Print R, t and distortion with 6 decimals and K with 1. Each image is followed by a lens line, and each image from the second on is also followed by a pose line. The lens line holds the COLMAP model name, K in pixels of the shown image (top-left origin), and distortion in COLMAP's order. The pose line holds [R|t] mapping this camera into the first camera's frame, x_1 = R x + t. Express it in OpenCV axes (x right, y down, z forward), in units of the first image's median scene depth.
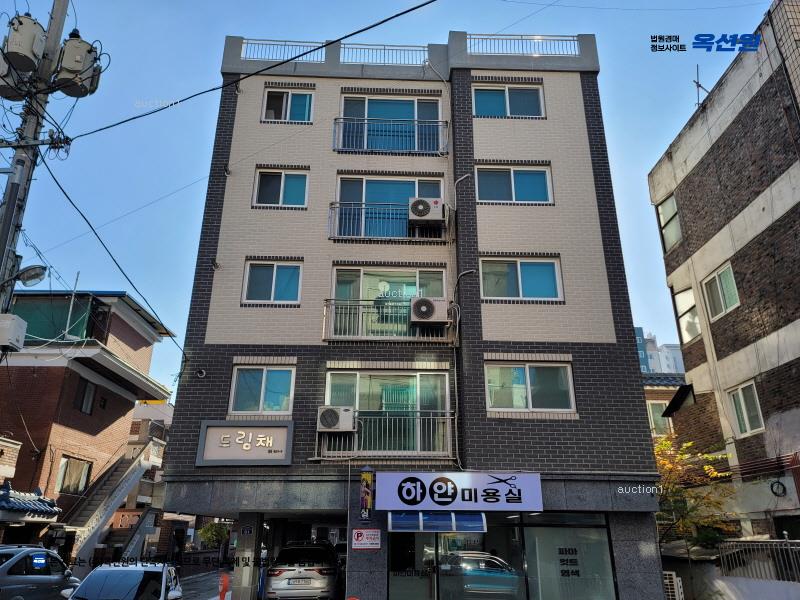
lens RADIAL K [[581.6, 0, 405.6], [0, 581.6, 294.5], [0, 0, 1]] dist [0.077577, -0.066335]
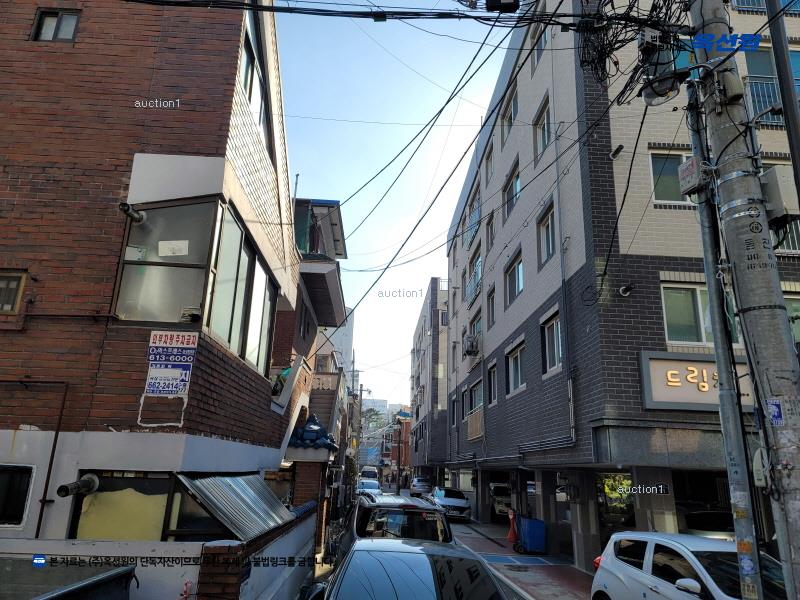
lens RADIAL K [[581.6, 0, 405.6], [0, 581.6, 294.5], [0, 0, 1]] dist [0.077577, -0.066335]
pose [[0.999378, 0.034514, 0.007238, -0.654710], [-0.035059, 0.994520, 0.098494, 0.074698], [-0.003799, -0.098687, 0.995111, 0.238219]]
